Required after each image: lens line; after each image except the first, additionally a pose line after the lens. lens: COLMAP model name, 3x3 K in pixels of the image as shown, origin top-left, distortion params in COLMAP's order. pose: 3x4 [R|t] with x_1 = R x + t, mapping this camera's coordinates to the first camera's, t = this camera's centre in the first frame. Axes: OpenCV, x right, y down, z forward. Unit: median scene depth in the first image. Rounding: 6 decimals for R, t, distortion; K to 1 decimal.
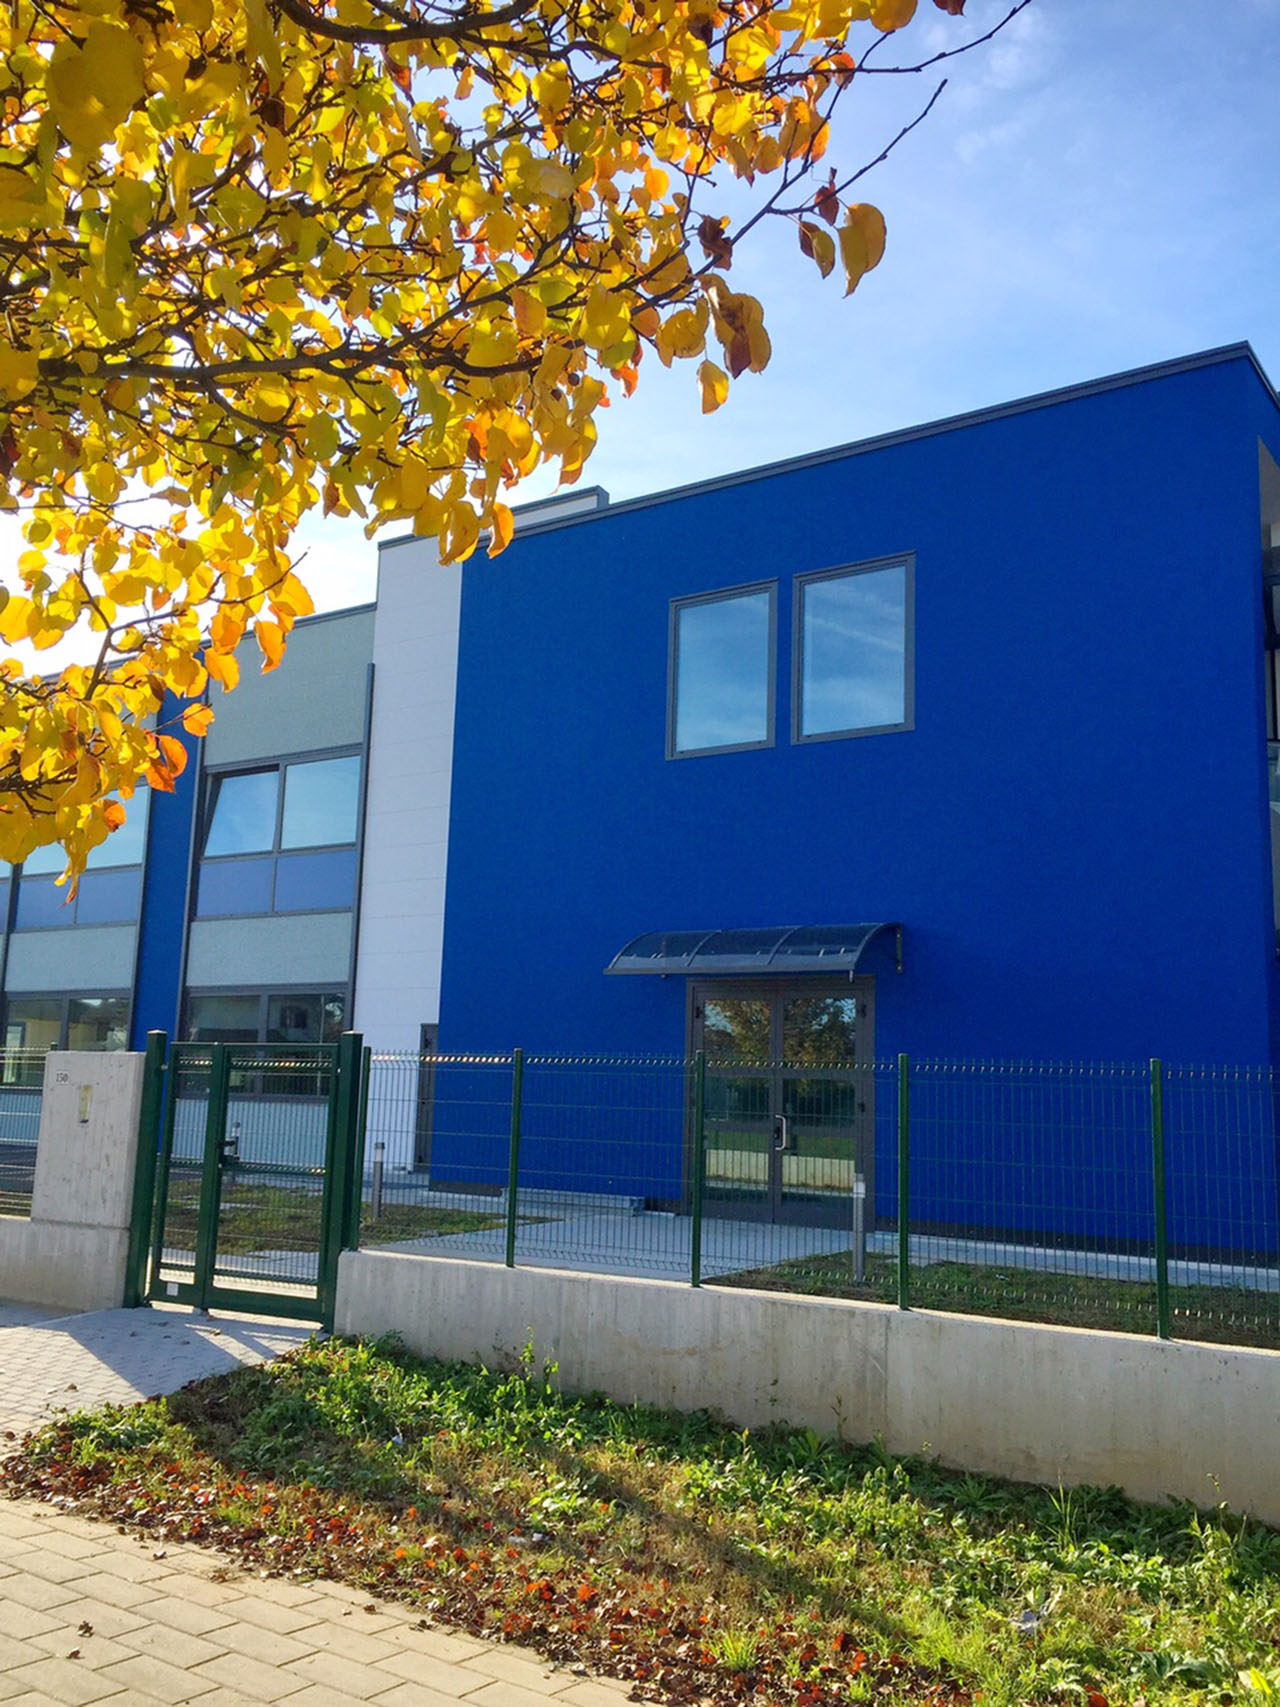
lens RADIAL K [[1447.3, 0, 639.9], [0, 1447.3, 853.9], [0, 0, 1]] dist [-0.002223, -0.000373]
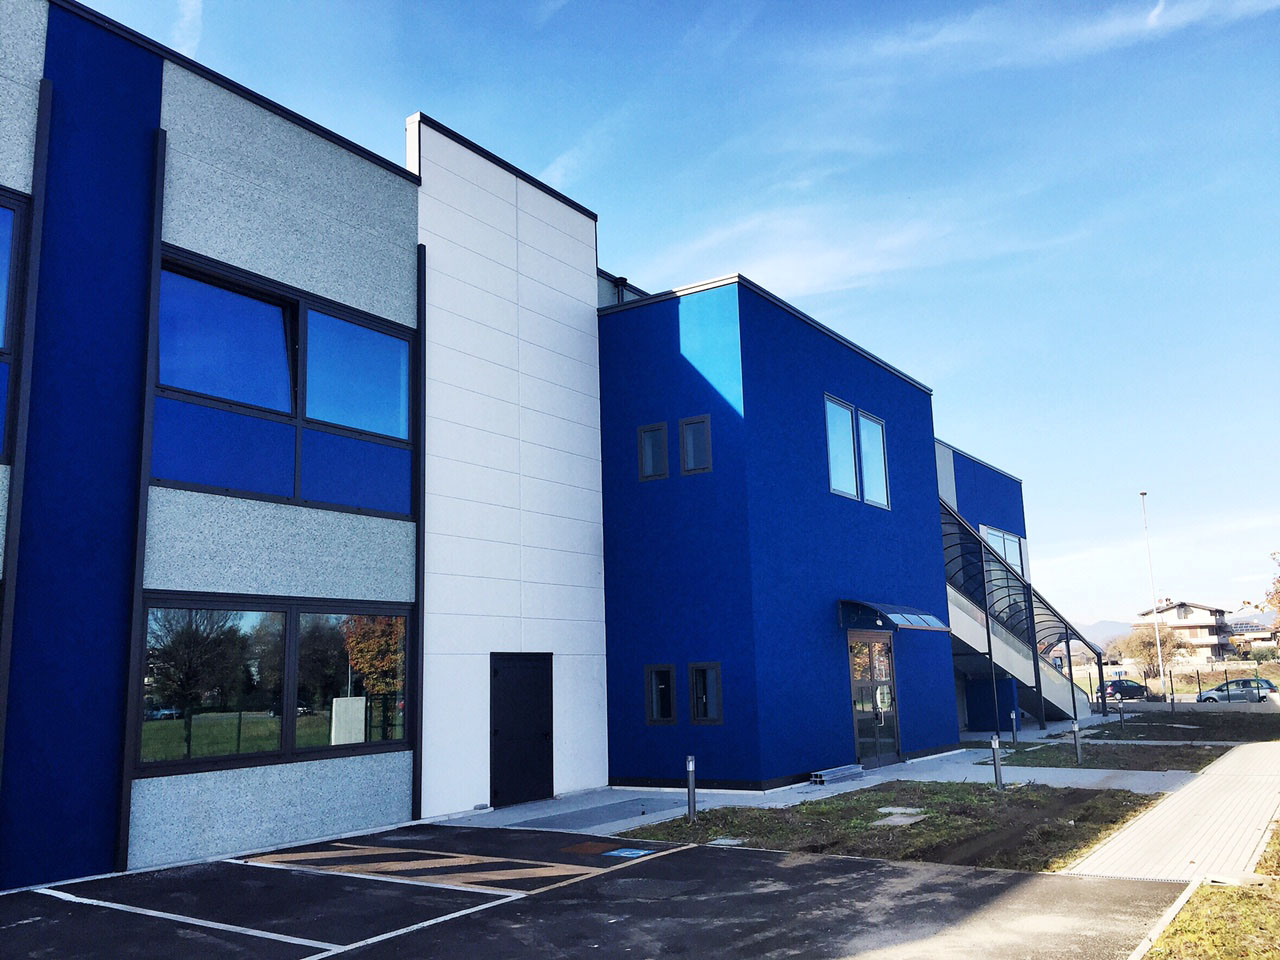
lens RADIAL K [[1085.2, 0, 639.1], [0, 1085.2, 478.0], [0, 0, 1]] dist [-0.002223, -0.000373]
pose [[-0.024310, 0.139629, 0.989905, -0.851836], [-0.140321, 0.979919, -0.141667, 0.088669], [-0.989808, -0.142348, -0.004229, 0.867378]]
